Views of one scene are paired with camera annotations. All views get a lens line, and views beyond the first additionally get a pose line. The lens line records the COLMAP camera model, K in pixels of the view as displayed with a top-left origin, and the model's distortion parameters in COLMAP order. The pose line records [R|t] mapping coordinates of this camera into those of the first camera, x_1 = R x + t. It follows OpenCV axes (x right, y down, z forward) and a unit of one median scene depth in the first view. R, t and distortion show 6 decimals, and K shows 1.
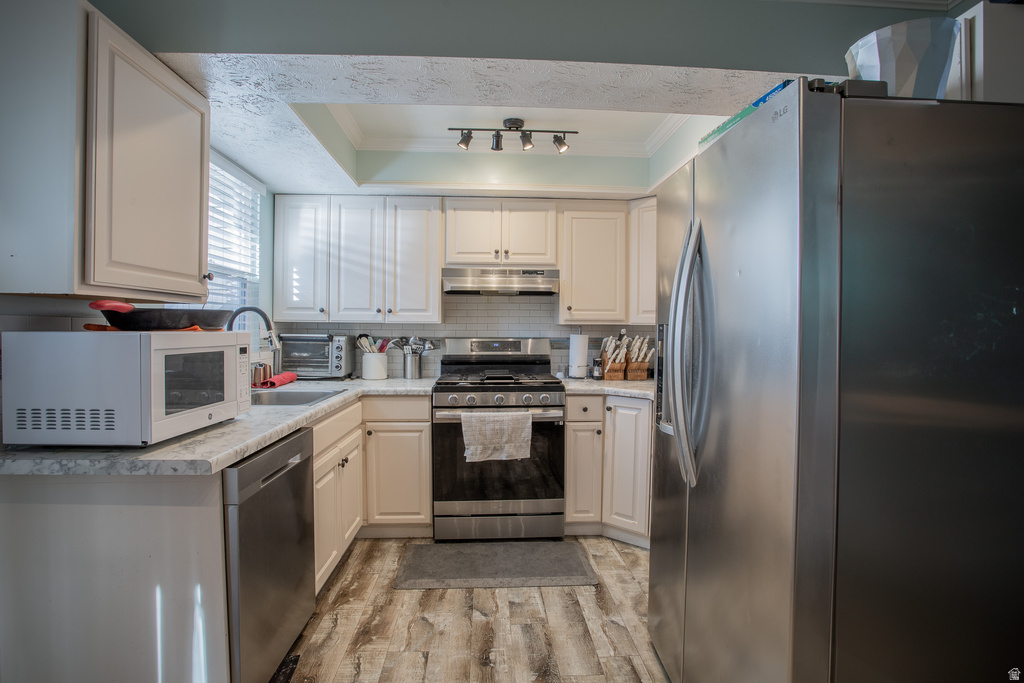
lens RADIAL K [[502.1, 0, 505.7], [0, 502.1, 339.4], [0, 0, 1]] dist [-0.074232, 0.032996]
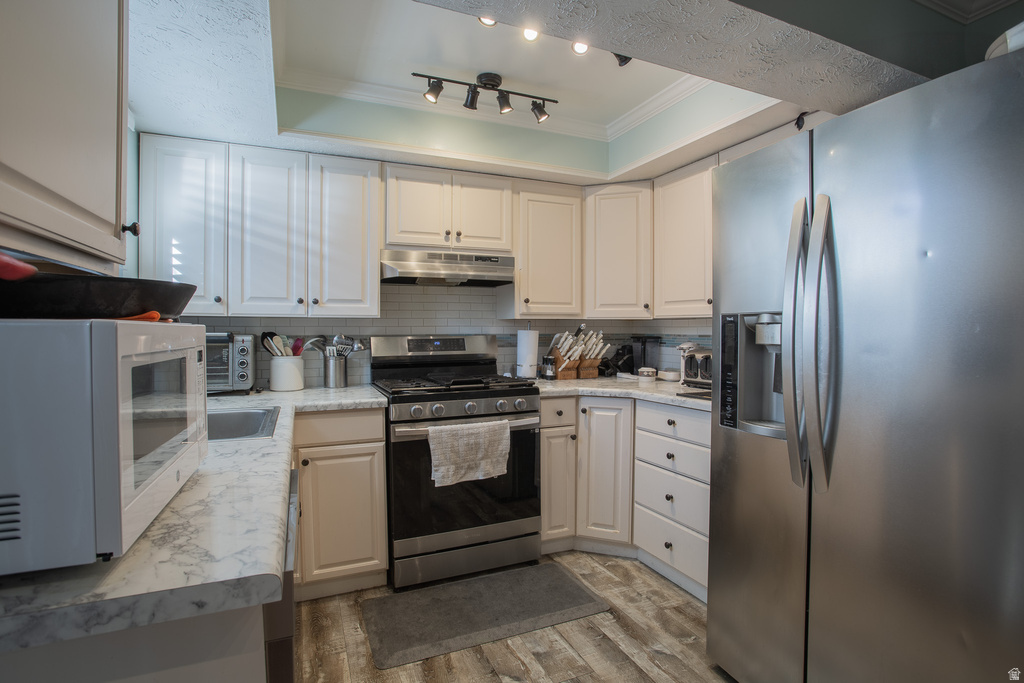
lens RADIAL K [[502.1, 0, 505.7], [0, 502.1, 339.4], [0, 0, 1]] dist [-0.074232, 0.032996]
pose [[0.938065, -0.014000, 0.346175, -0.239956], [0.013722, 0.999901, 0.003254, 0.003478], [-0.346186, 0.001697, 0.938164, 0.191463]]
